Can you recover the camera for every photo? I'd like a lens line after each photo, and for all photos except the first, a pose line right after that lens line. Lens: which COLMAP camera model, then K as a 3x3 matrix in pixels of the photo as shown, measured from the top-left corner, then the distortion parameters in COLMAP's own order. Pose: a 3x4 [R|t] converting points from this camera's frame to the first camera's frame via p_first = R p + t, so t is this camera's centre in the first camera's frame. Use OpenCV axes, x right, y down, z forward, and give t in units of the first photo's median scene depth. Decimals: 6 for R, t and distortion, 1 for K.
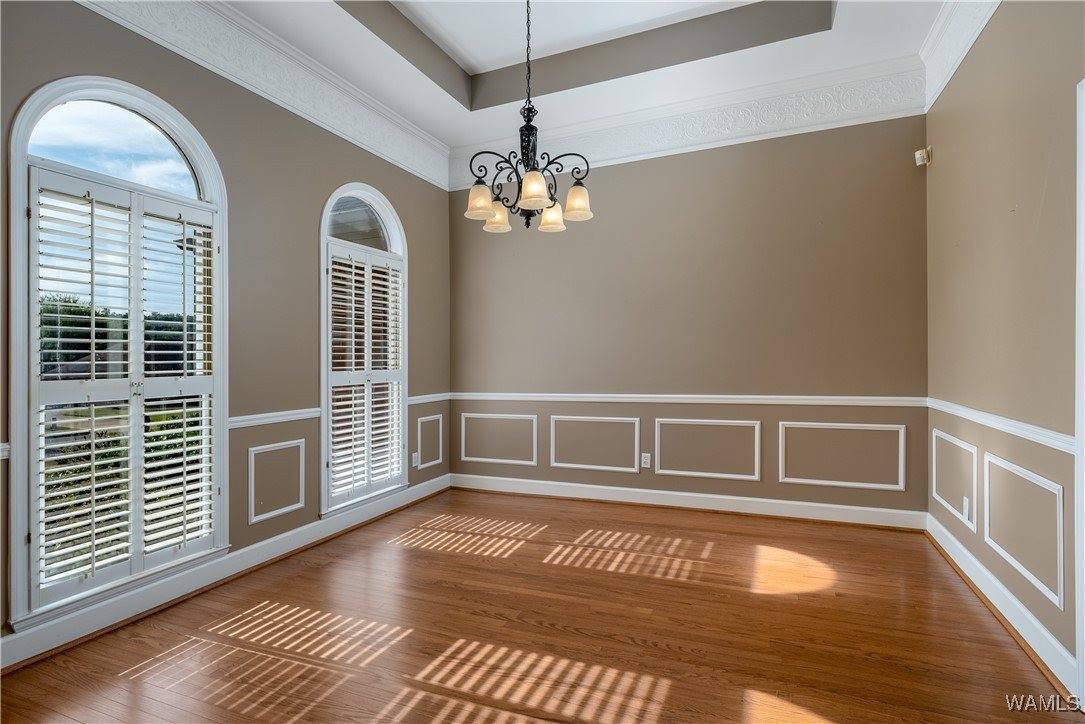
lens RADIAL K [[512.5, 0, 540.4], [0, 512.5, 363.7], [0, 0, 1]] dist [0.001133, 0.000306]
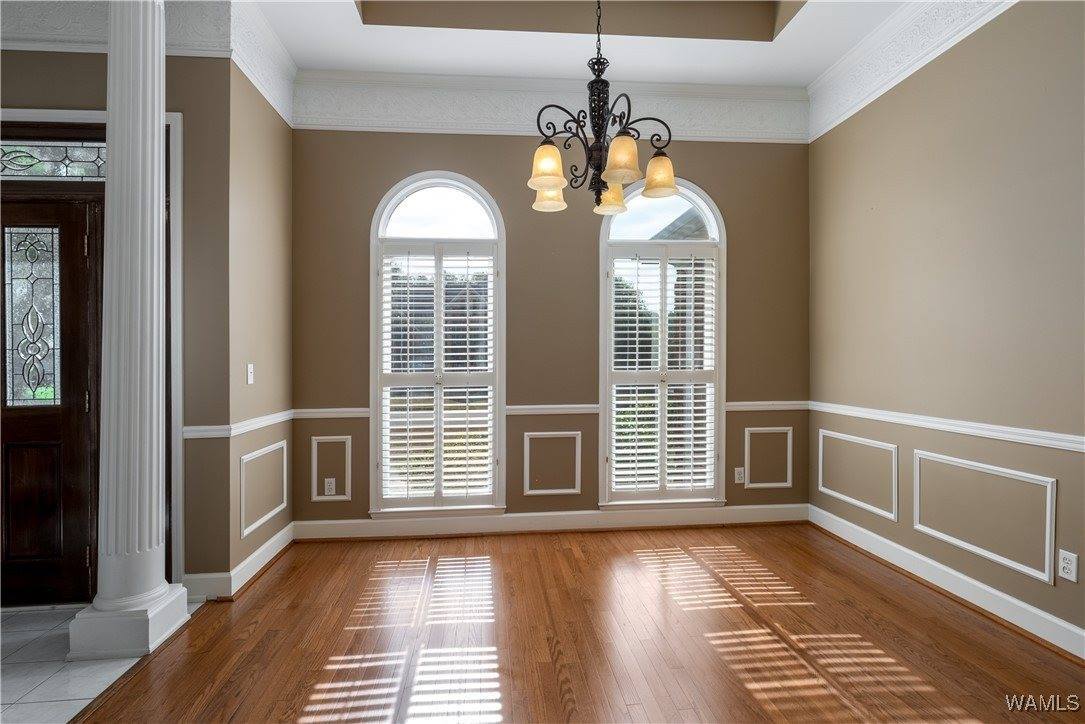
lens RADIAL K [[547.6, 0, 549.1], [0, 547.6, 360.1], [0, 0, 1]] dist [0.013508, 0.000210]
pose [[0.517225, 0.018071, -0.855659, 0.494760], [-0.008921, 0.999837, 0.015724, -0.023247], [0.855803, -0.000500, 0.517302, 0.333207]]
